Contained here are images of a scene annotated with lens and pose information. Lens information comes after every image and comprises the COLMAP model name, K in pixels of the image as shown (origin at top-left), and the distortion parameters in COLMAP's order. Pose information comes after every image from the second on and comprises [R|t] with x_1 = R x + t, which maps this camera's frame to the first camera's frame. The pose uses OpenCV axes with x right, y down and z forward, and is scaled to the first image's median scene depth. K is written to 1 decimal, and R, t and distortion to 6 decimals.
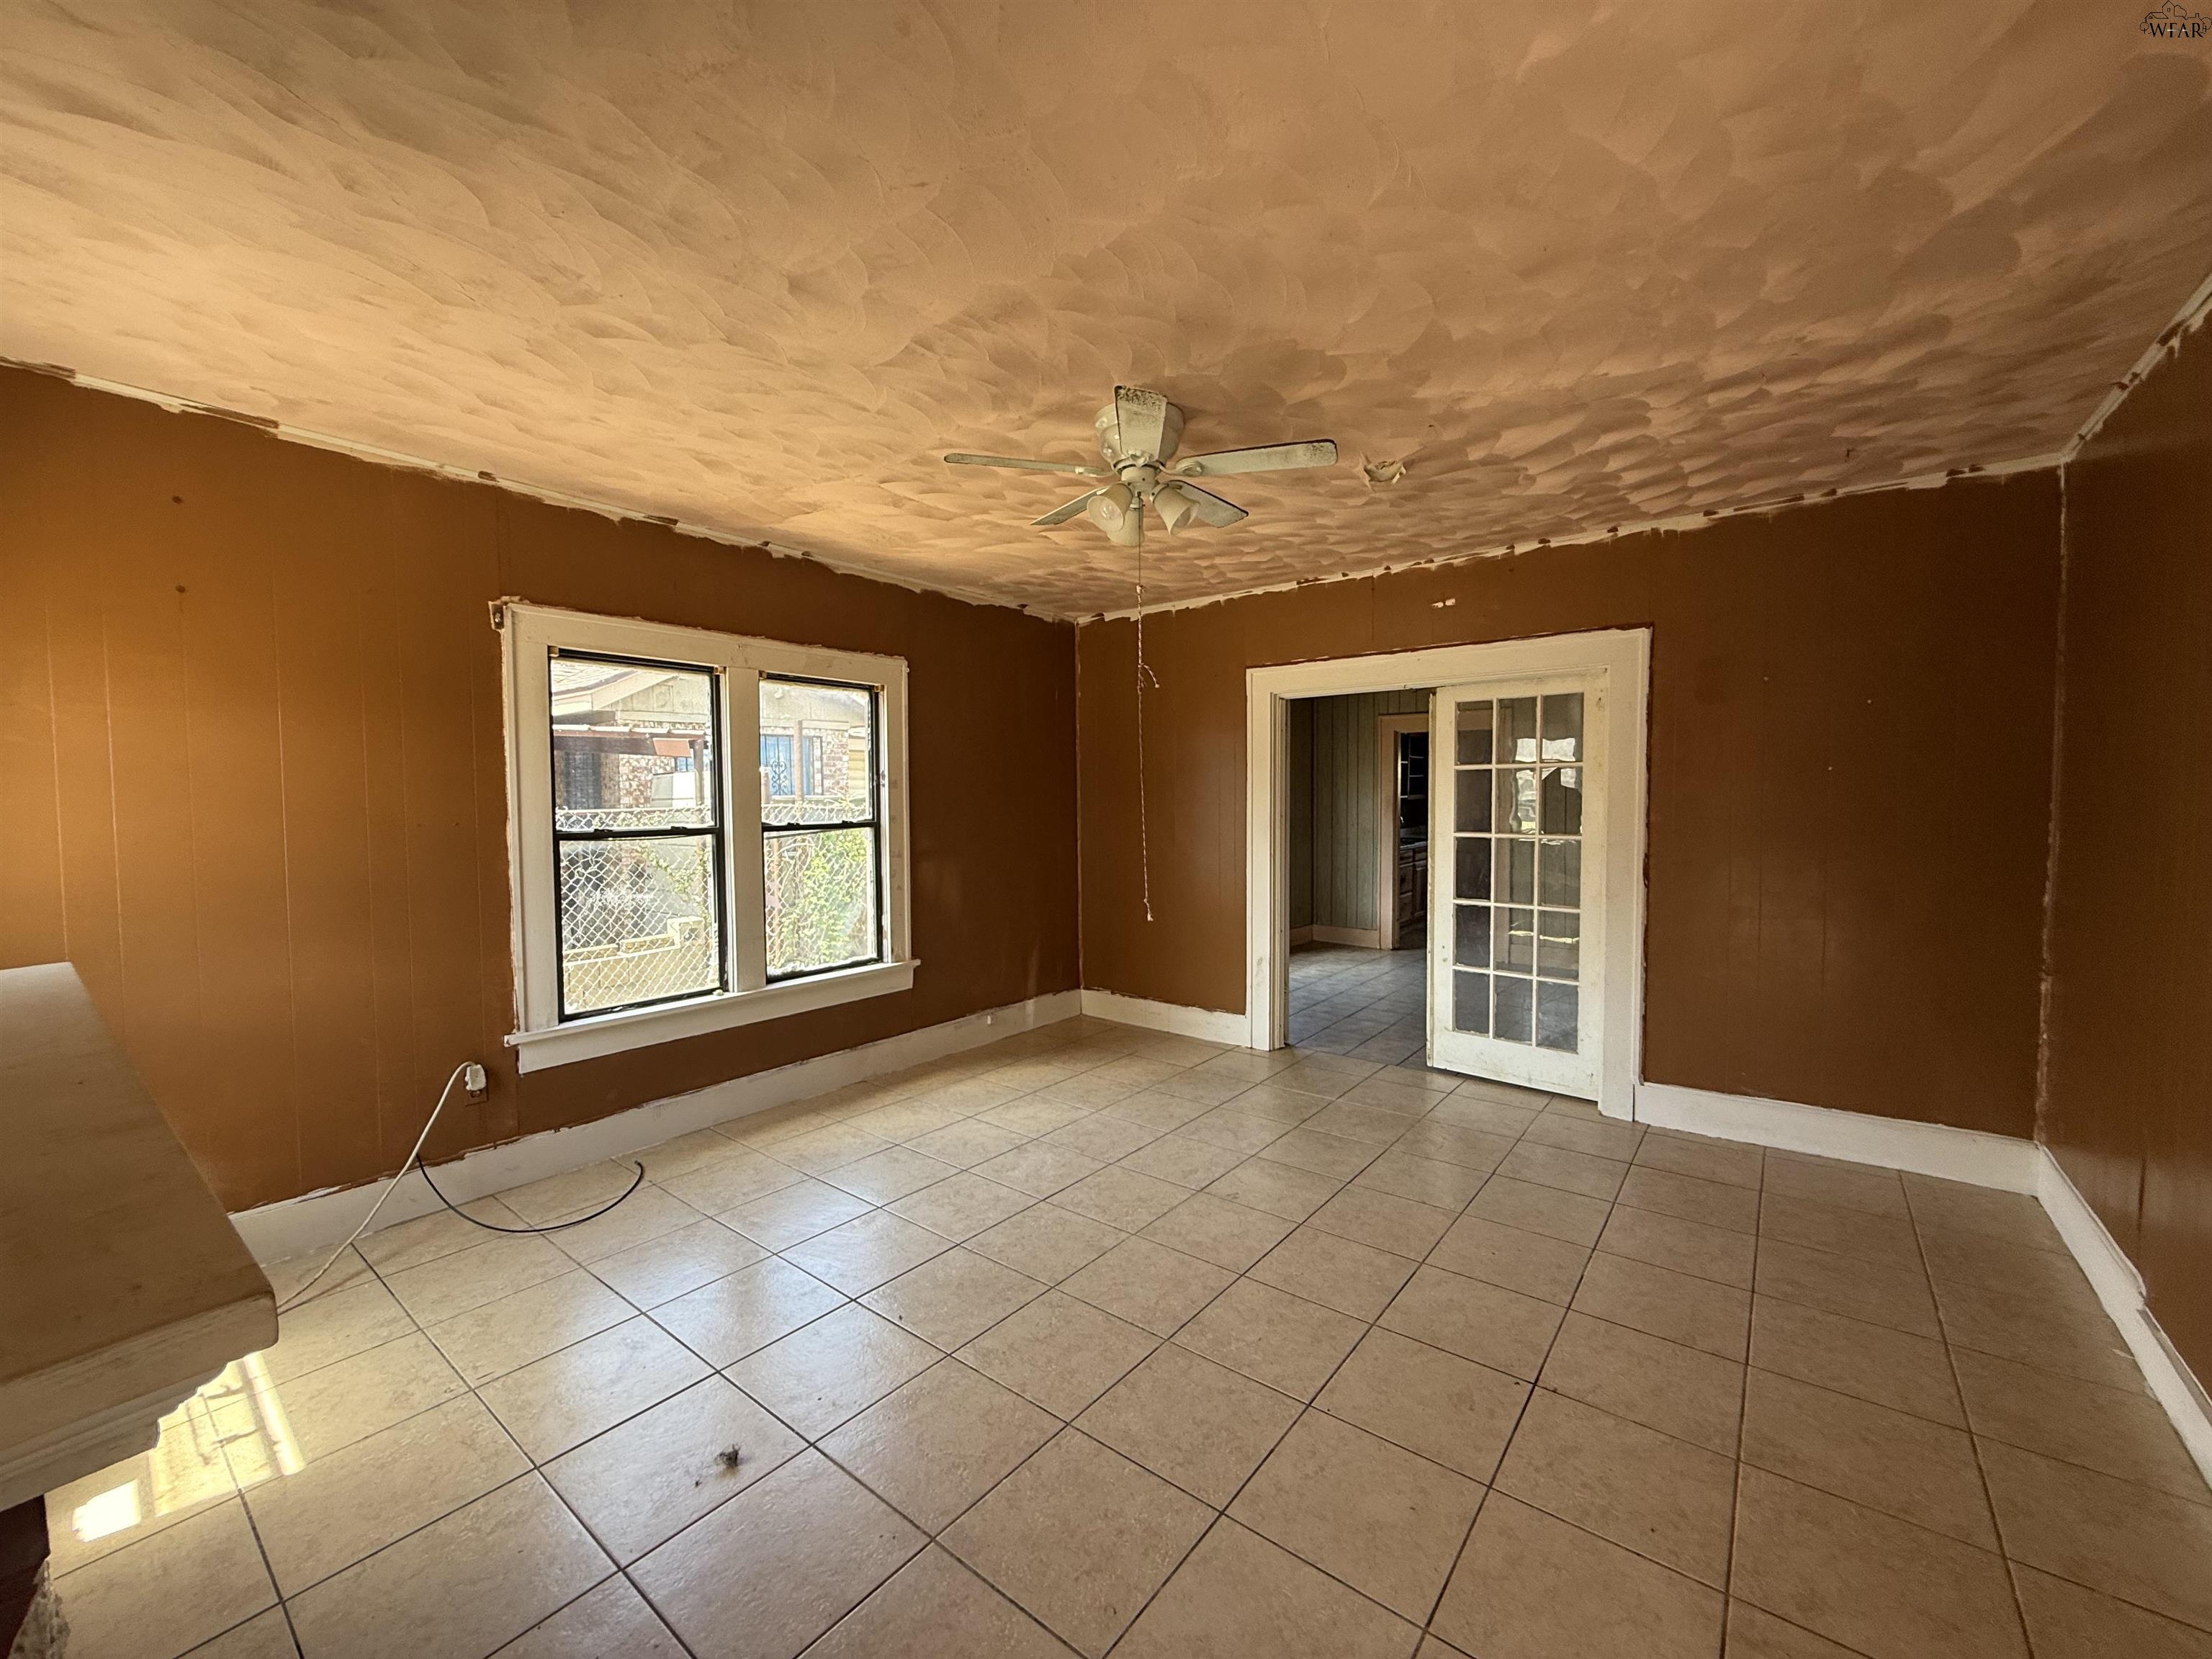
lens RADIAL K [[882.8, 0, 1099.2], [0, 882.8, 828.1], [0, 0, 1]] dist [0.001124, 0.000479]
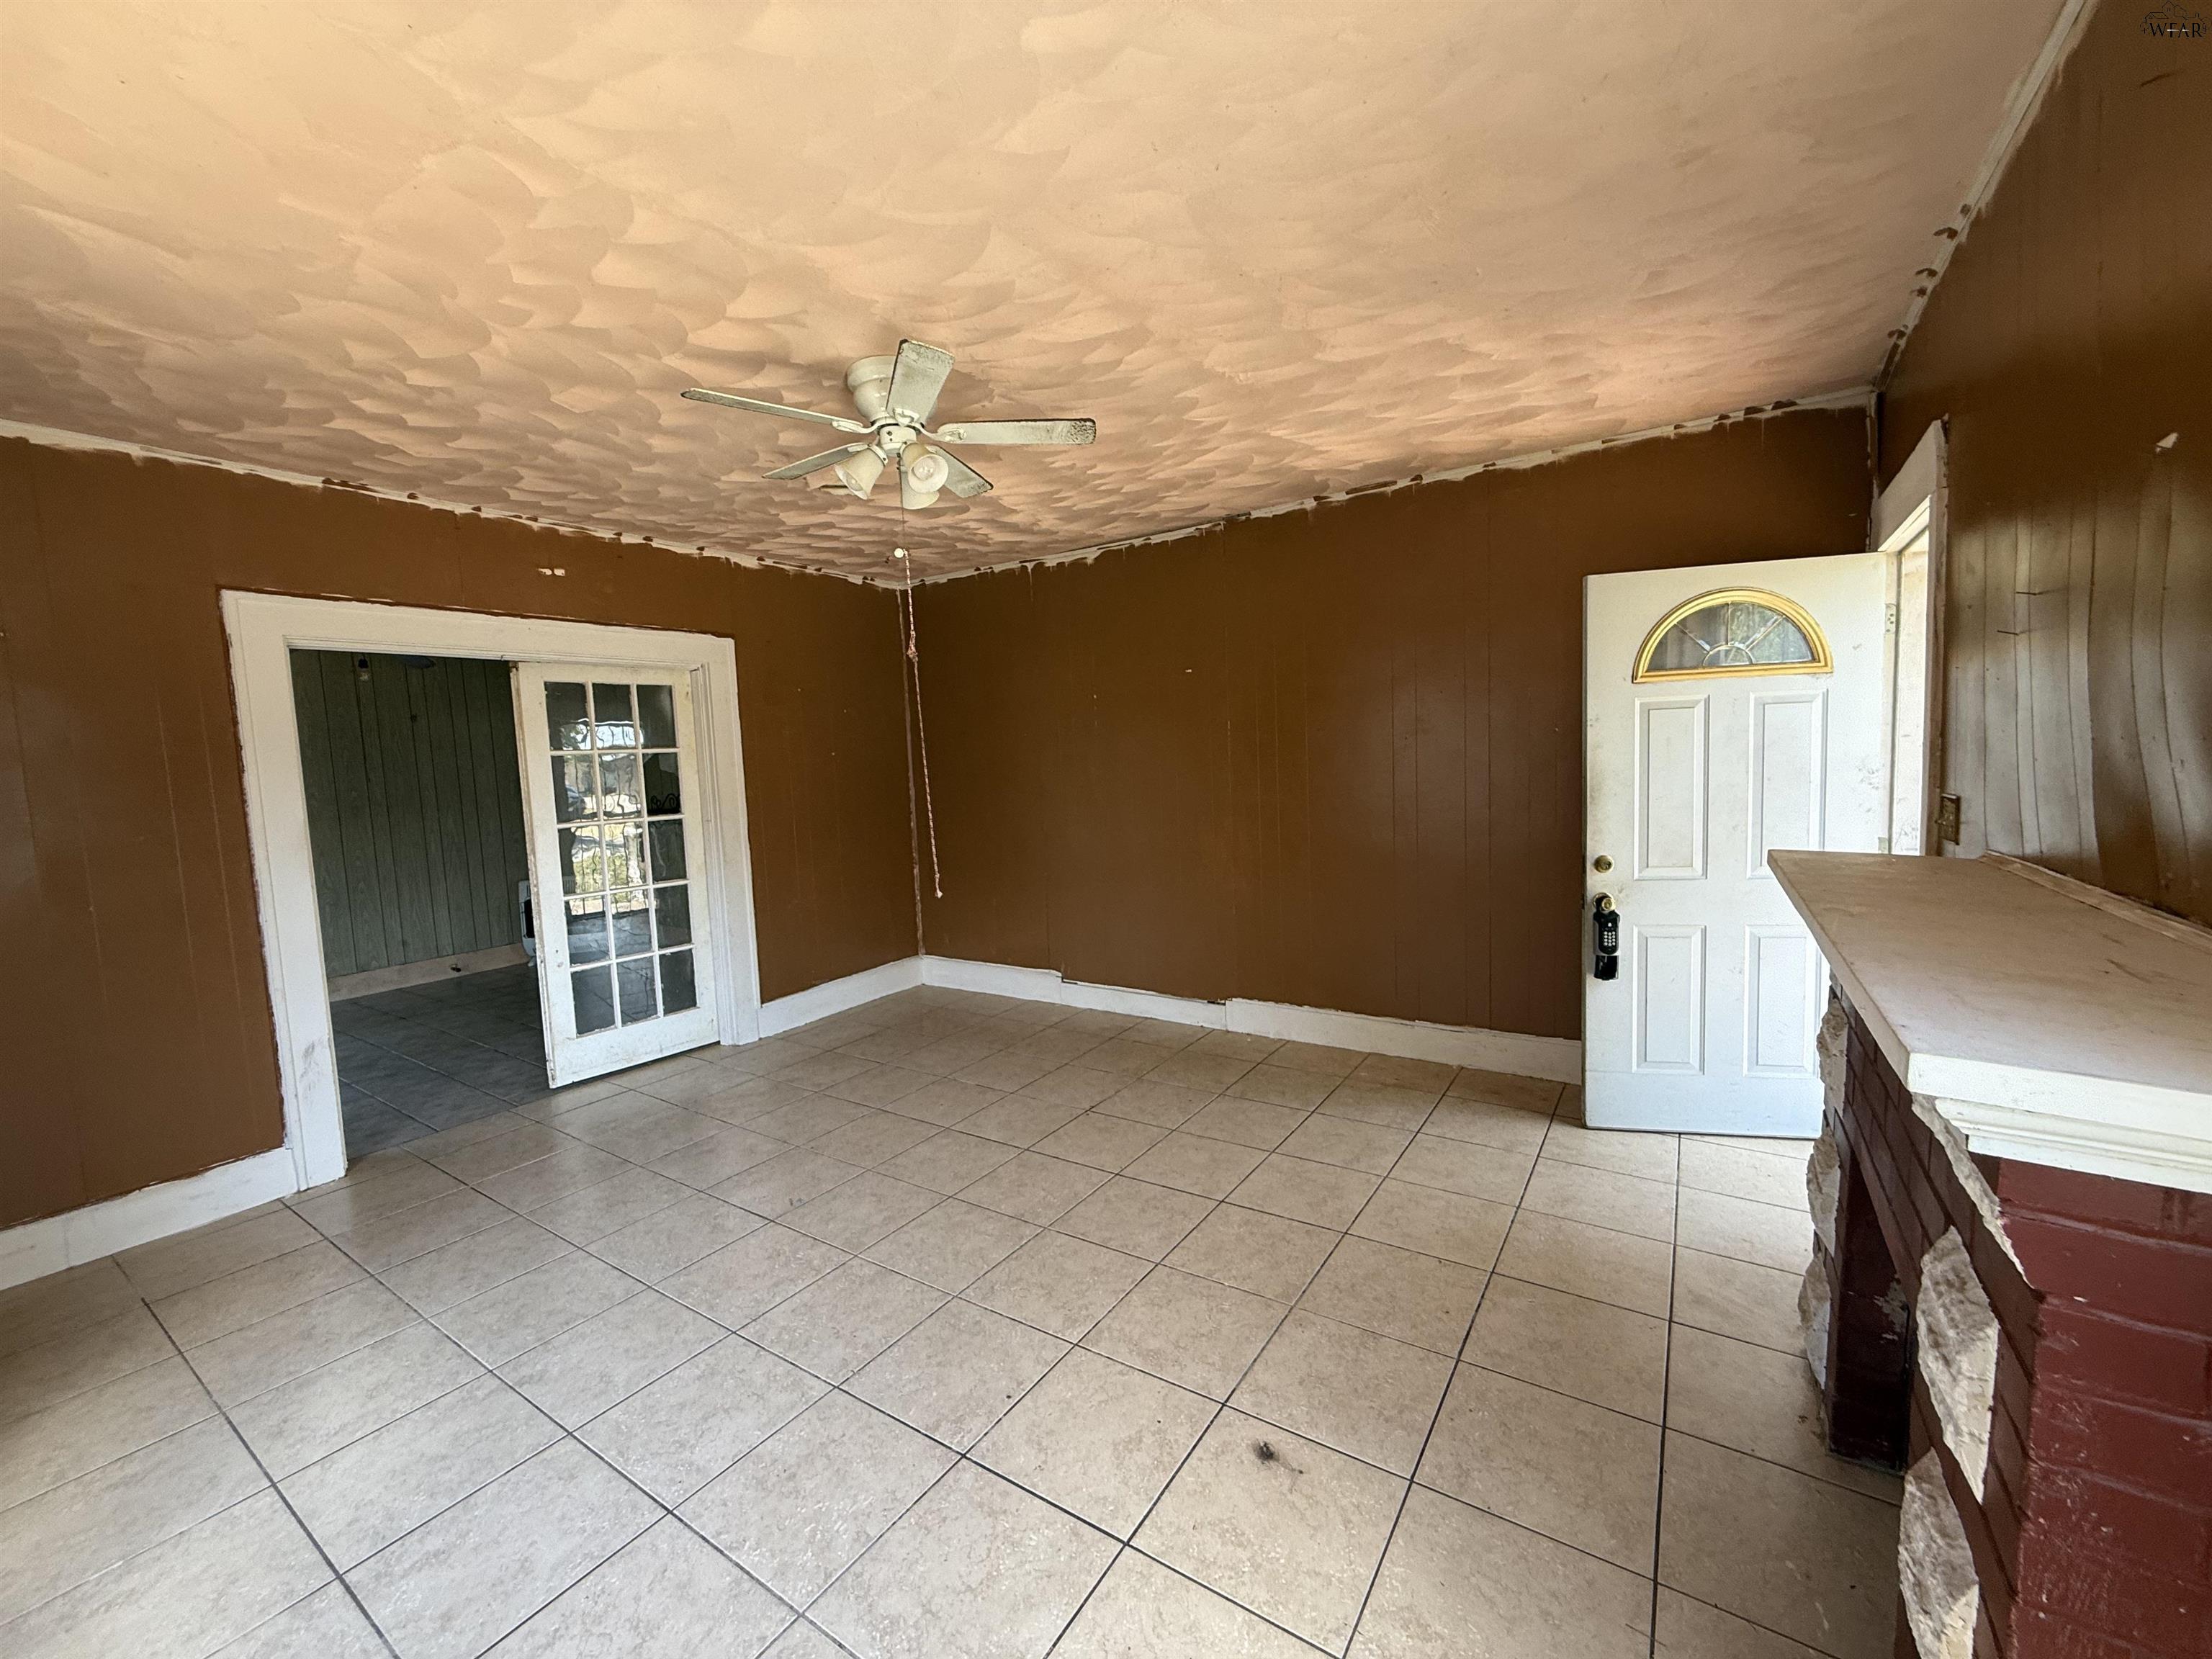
lens RADIAL K [[882.8, 0, 1099.2], [0, 882.8, 828.1], [0, 0, 1]] dist [0.001124, 0.000479]
pose [[-0.073685, -0.071824, 0.994692, -0.614237], [0.081596, 0.993625, 0.077791, -0.018113], [-0.993938, 0.086895, -0.067355, 0.562594]]
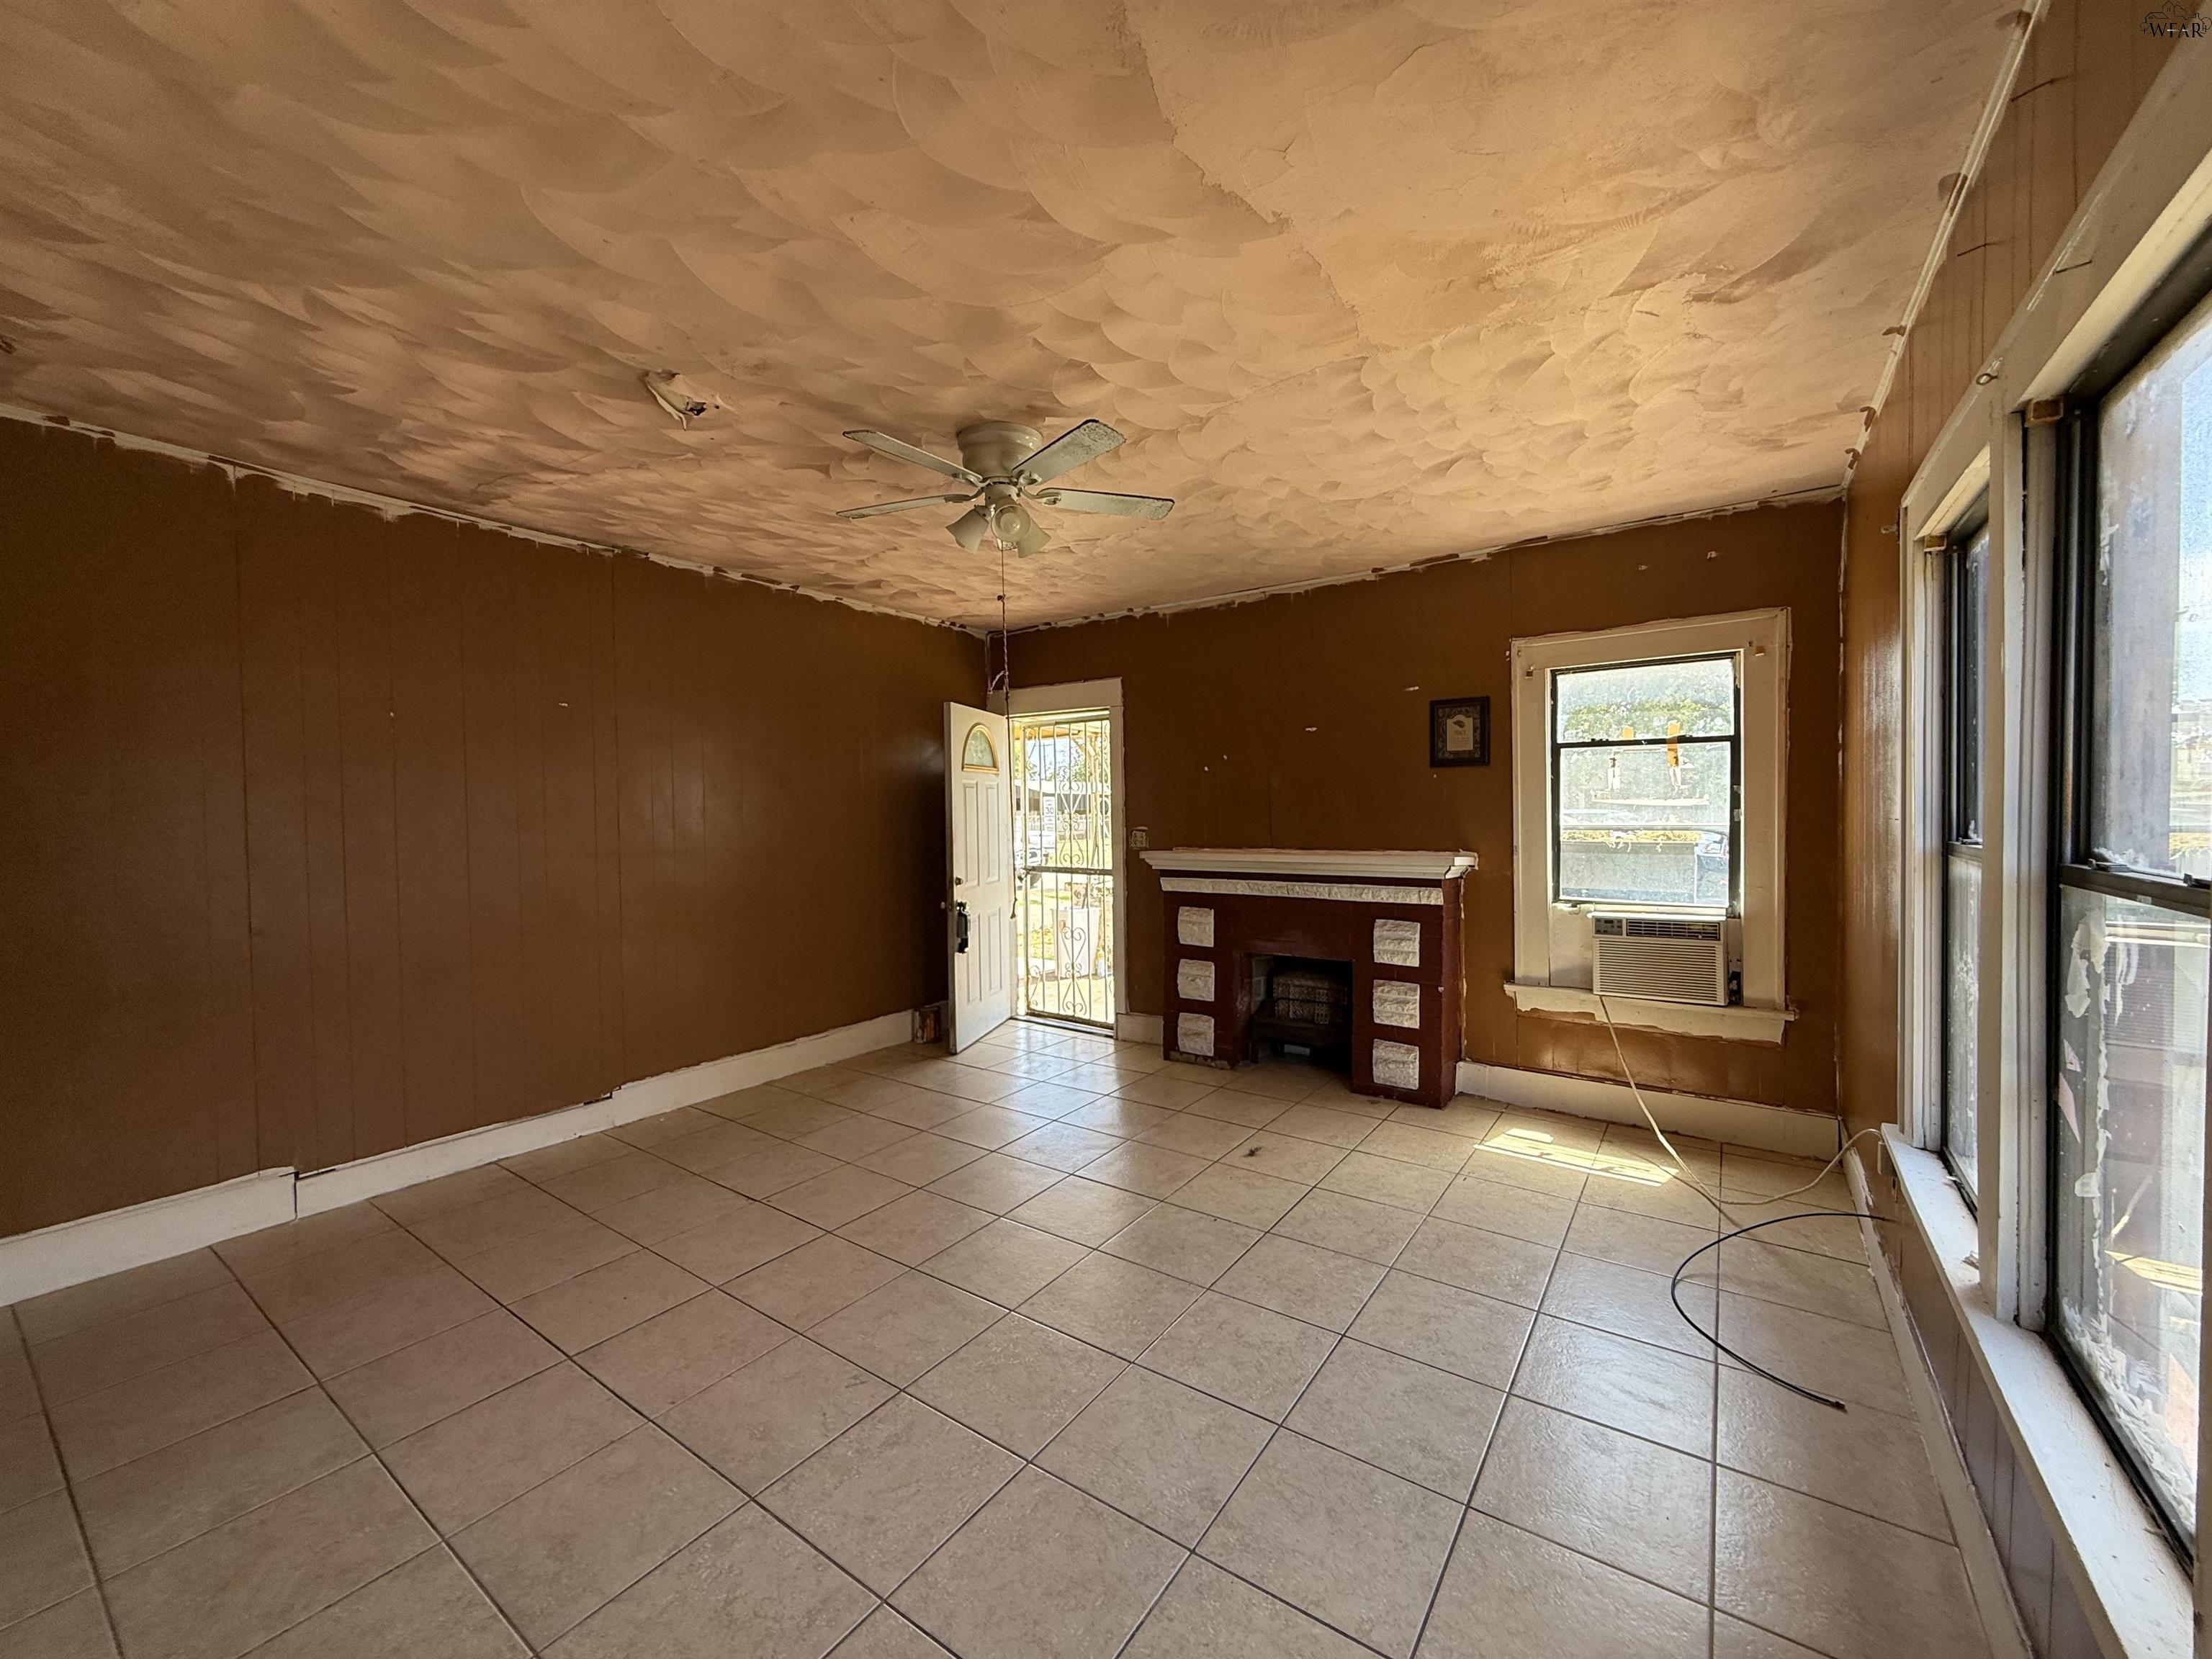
lens RADIAL K [[882.8, 0, 1099.2], [0, 882.8, 828.1], [0, 0, 1]] dist [0.001124, 0.000479]
pose [[-0.998560, 0.017518, -0.050710, -0.007101], [0.014228, 0.997814, 0.064537, -0.042425], [0.051729, 0.063722, -0.996626, 1.322774]]
